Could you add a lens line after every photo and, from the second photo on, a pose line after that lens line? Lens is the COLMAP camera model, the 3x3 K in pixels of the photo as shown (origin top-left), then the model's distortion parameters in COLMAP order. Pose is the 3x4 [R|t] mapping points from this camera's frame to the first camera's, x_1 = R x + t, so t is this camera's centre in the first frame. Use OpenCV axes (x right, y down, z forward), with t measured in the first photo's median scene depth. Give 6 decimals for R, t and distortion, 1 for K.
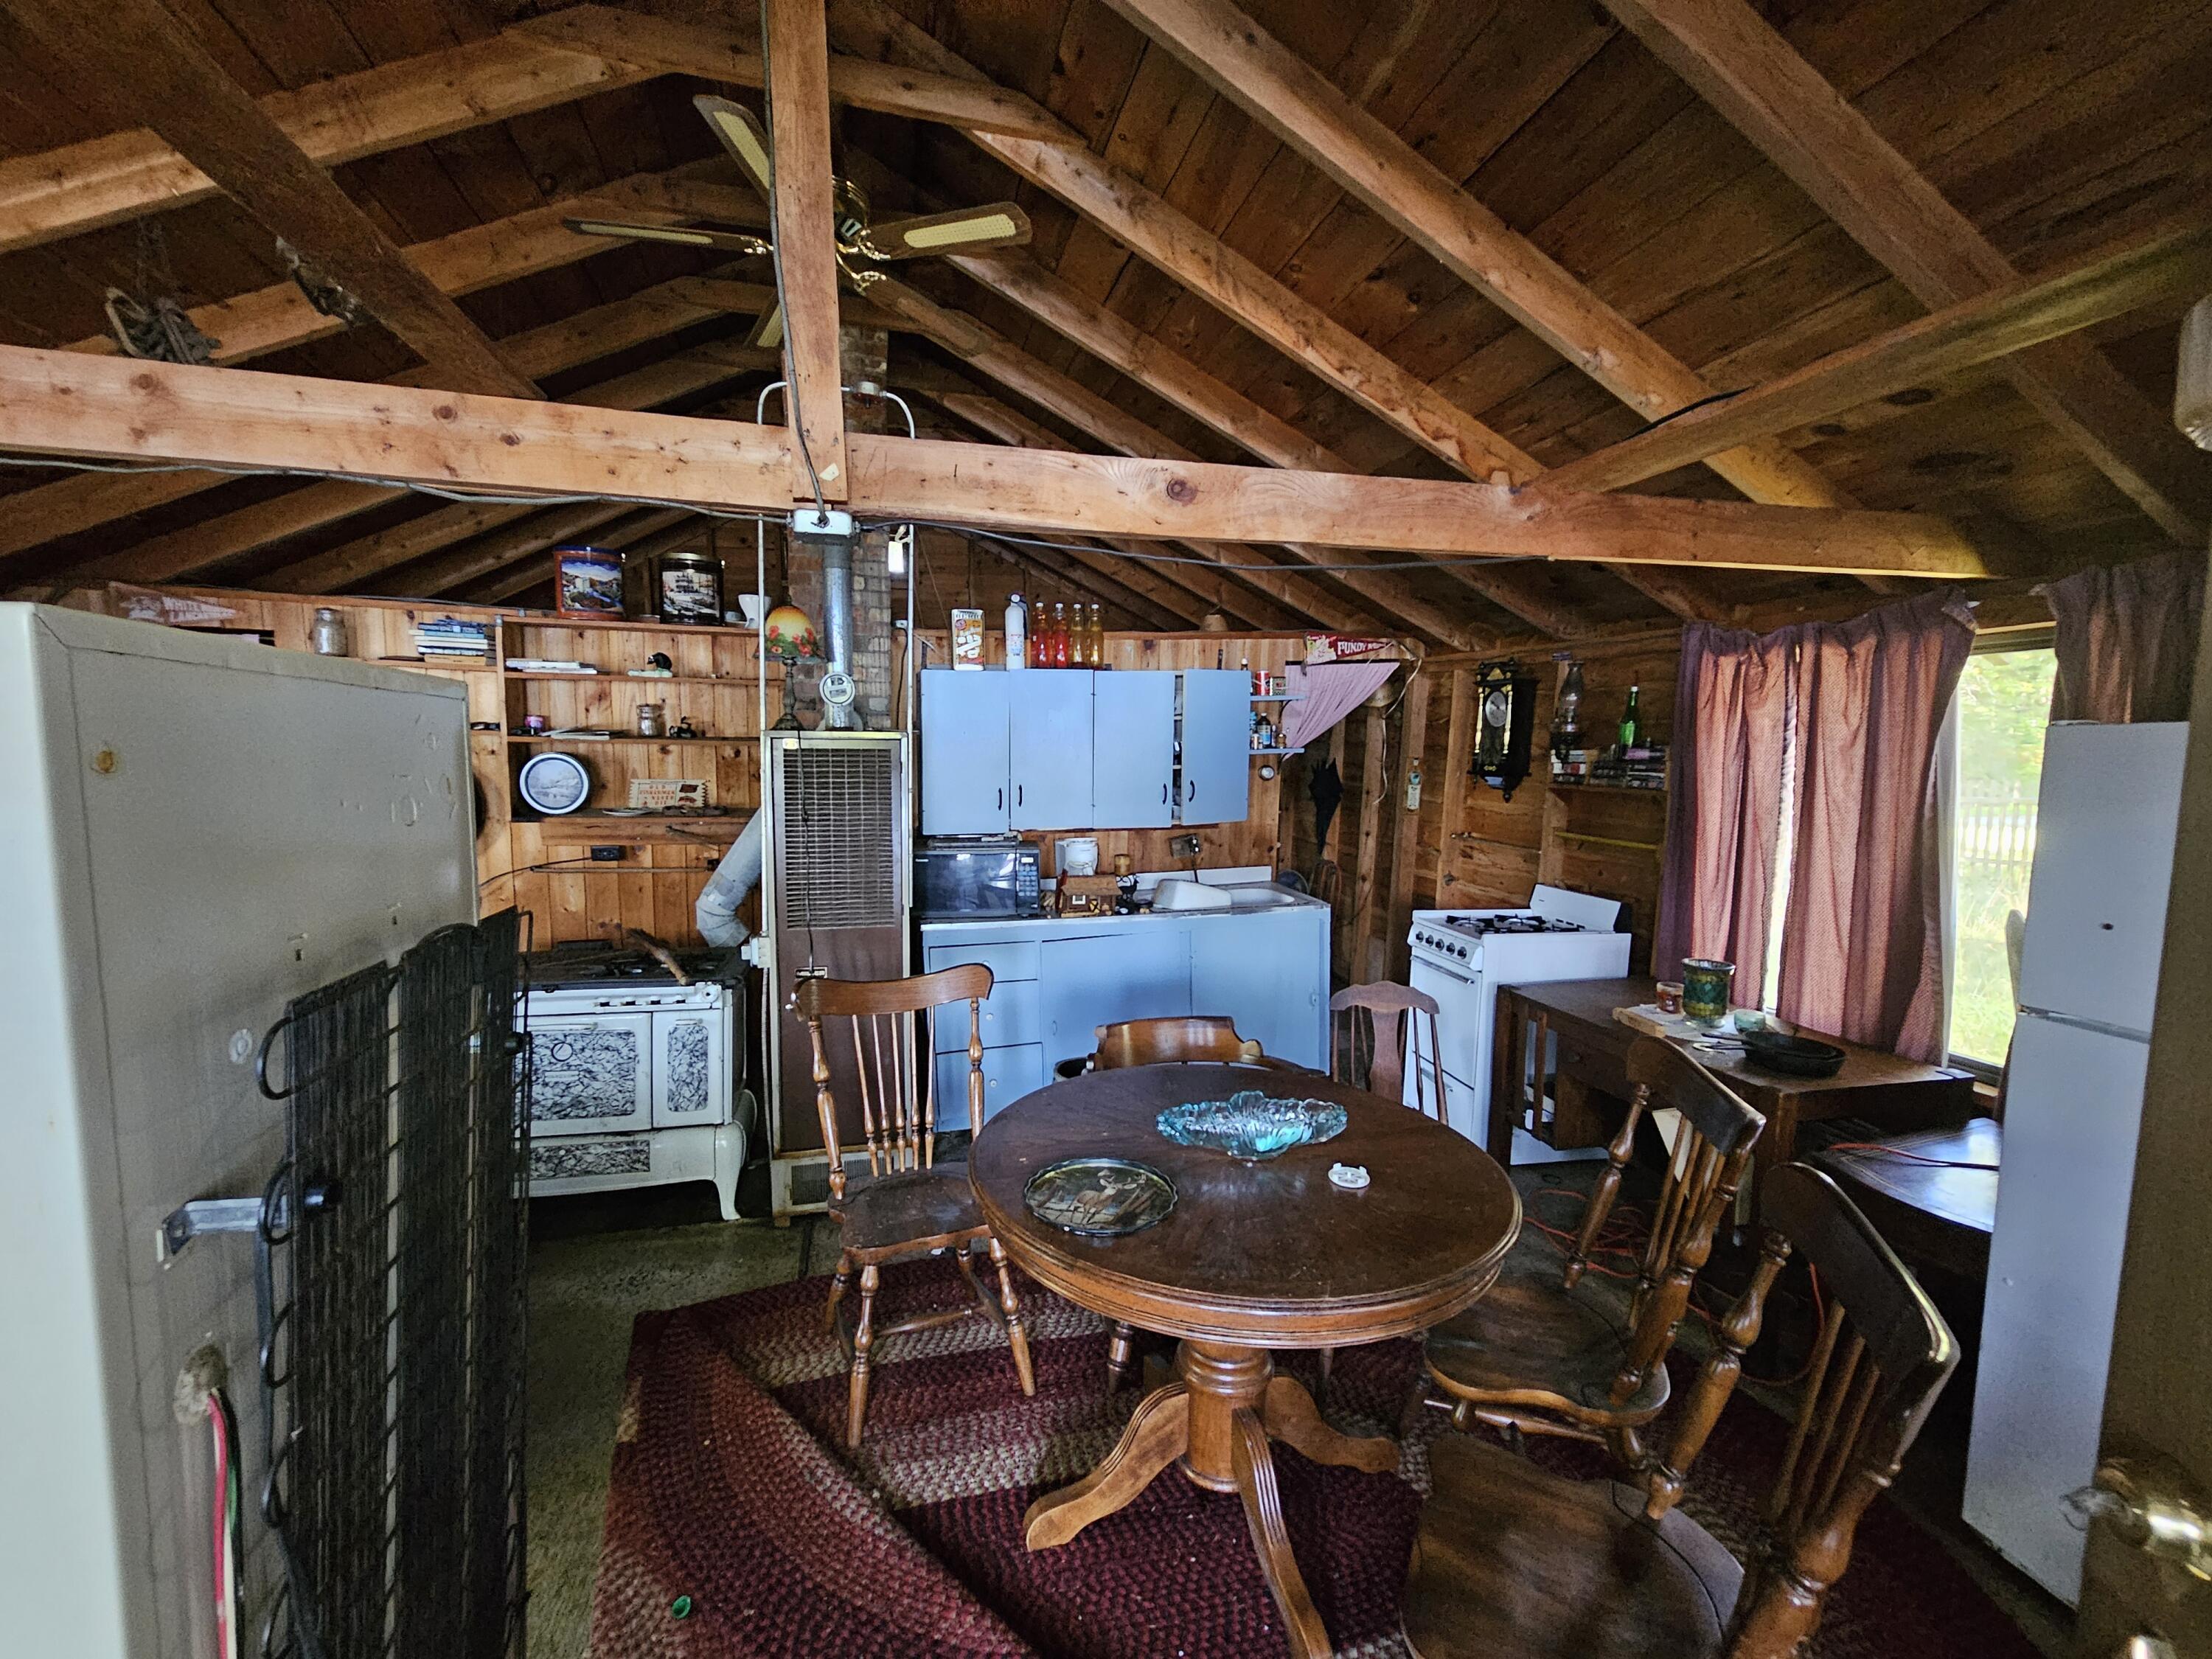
lens RADIAL K [[902.1, 0, 1092.7], [0, 902.1, 825.3], [0, 0, 1]] dist [0.000038, 0.000043]
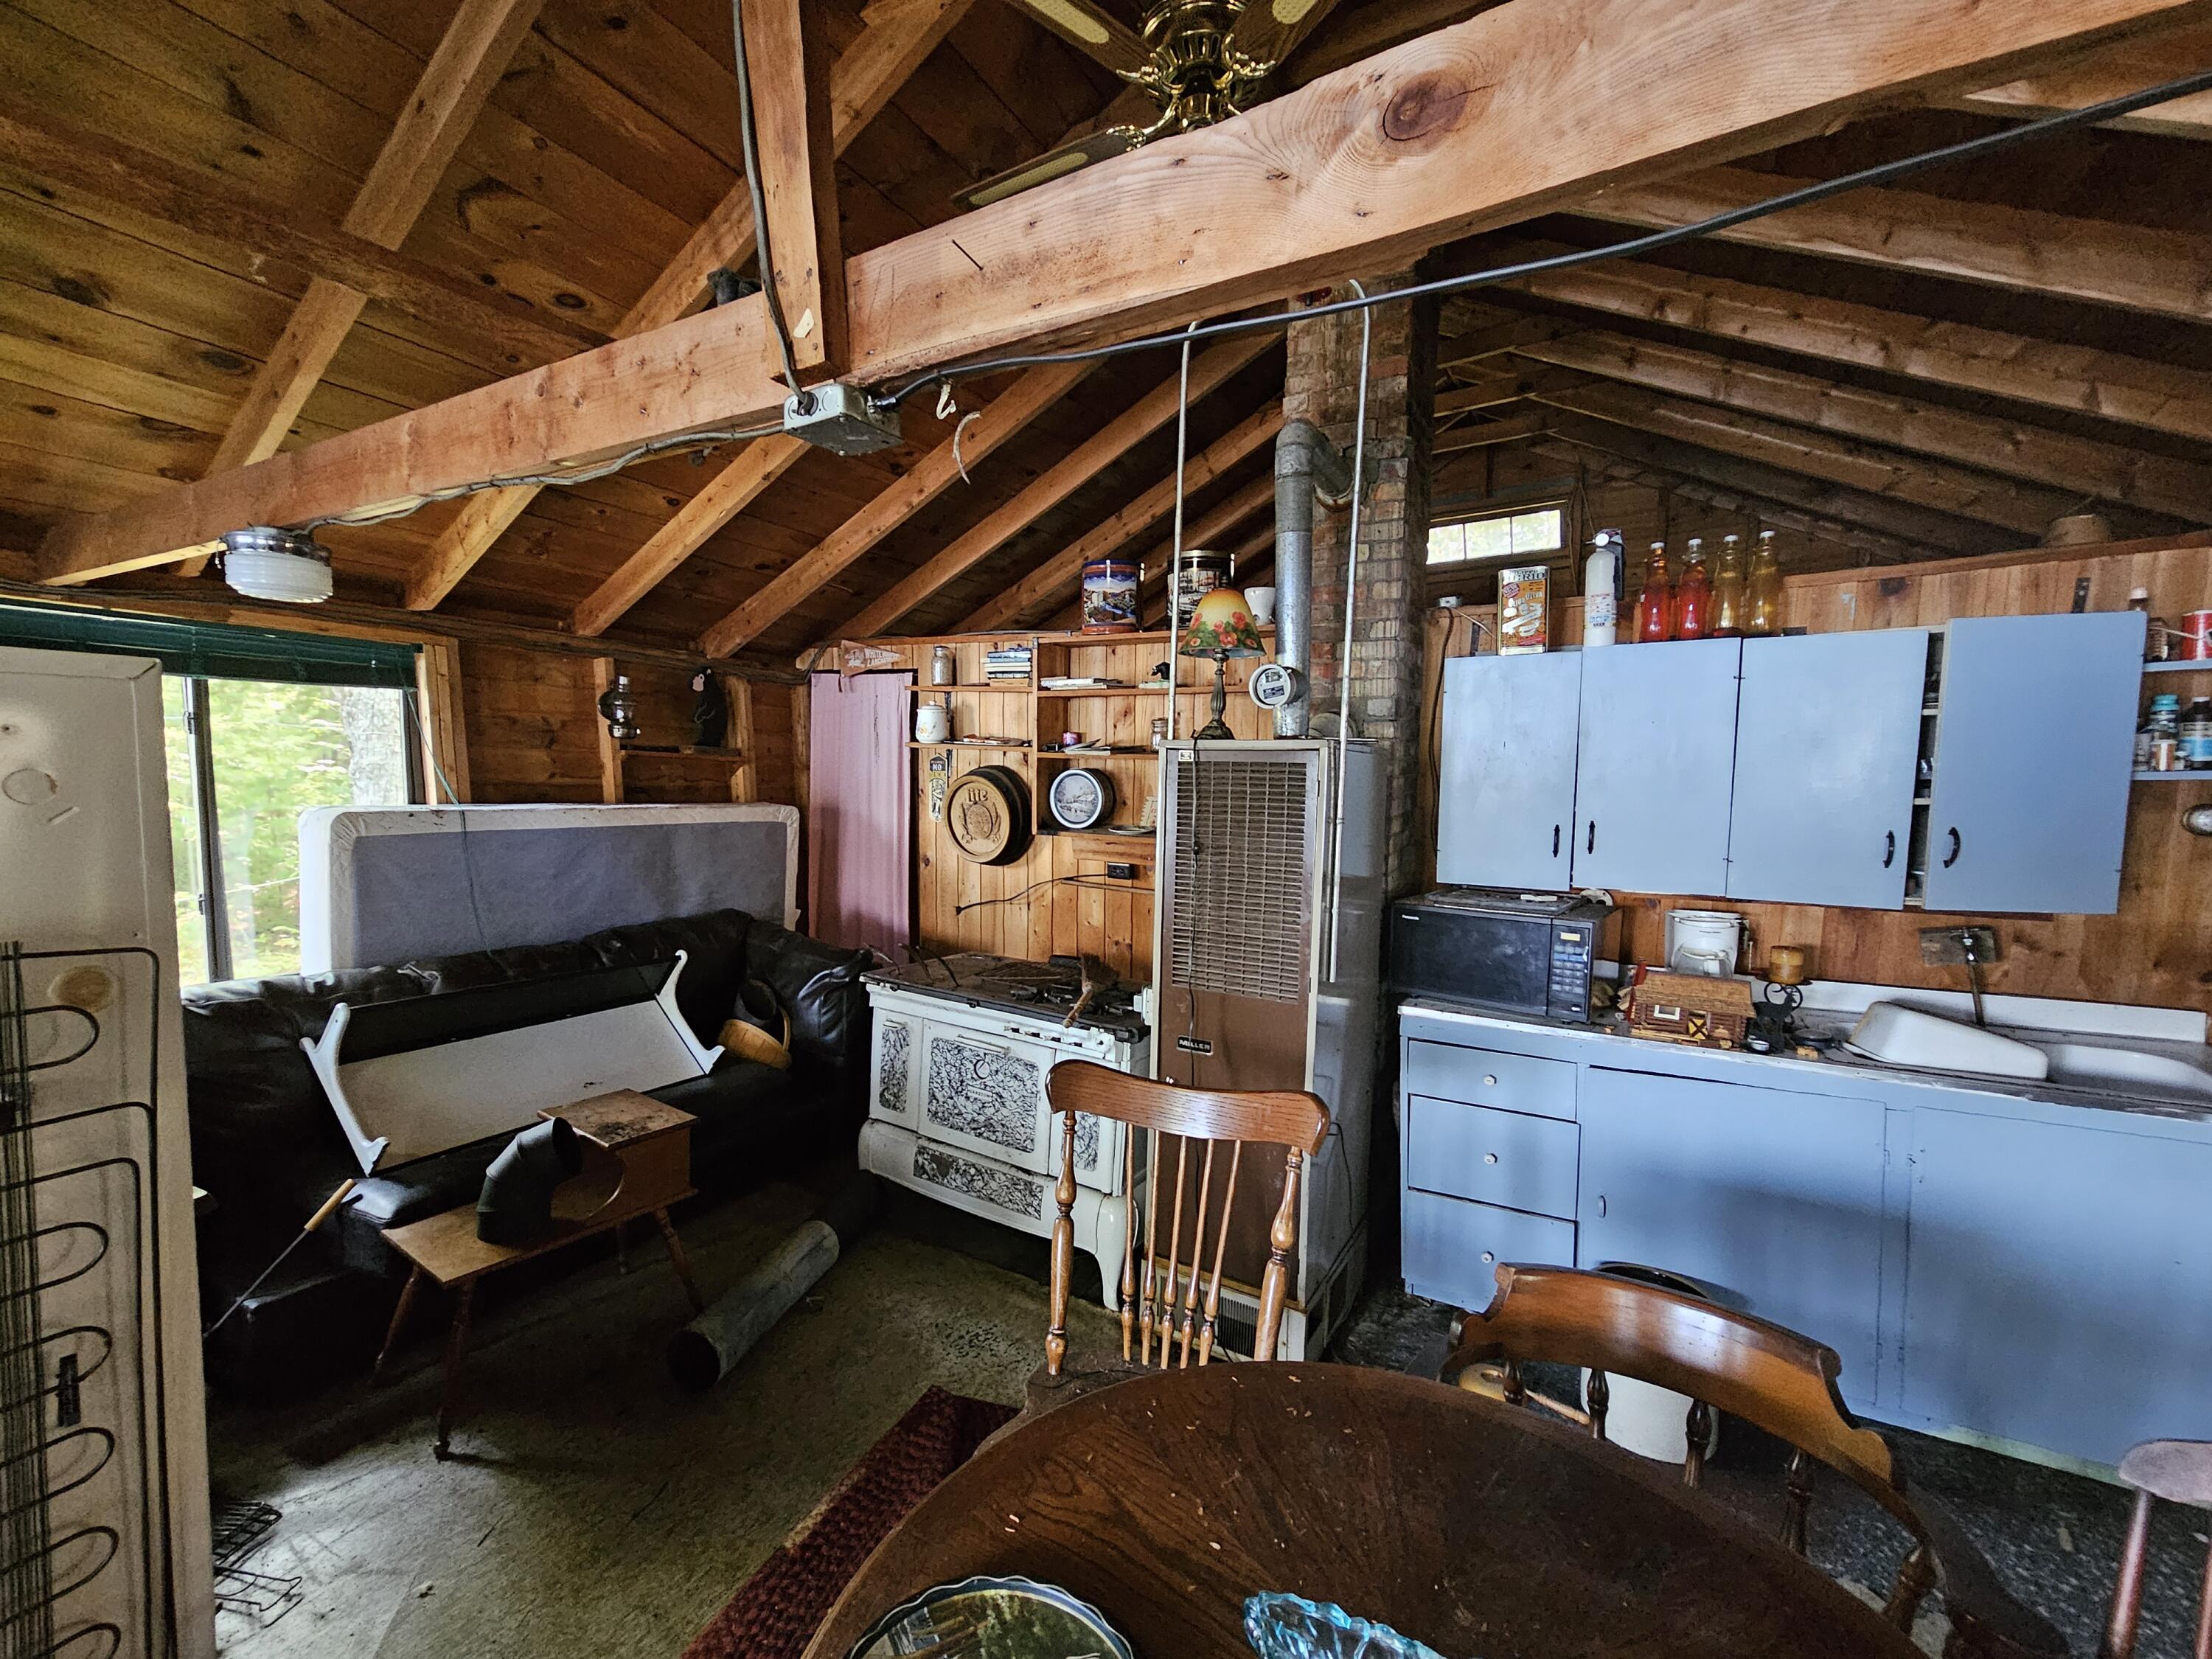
lens RADIAL K [[902.1, 0, 1105.1], [0, 902.1, 833.6], [0, 0, 1]] dist [0.000038, 0.000043]
pose [[0.706398, 0.055036, -0.705672, 0.144590], [-0.067909, 0.997643, 0.009829, -0.018869], [0.704550, 0.040978, 0.708471, 0.297207]]
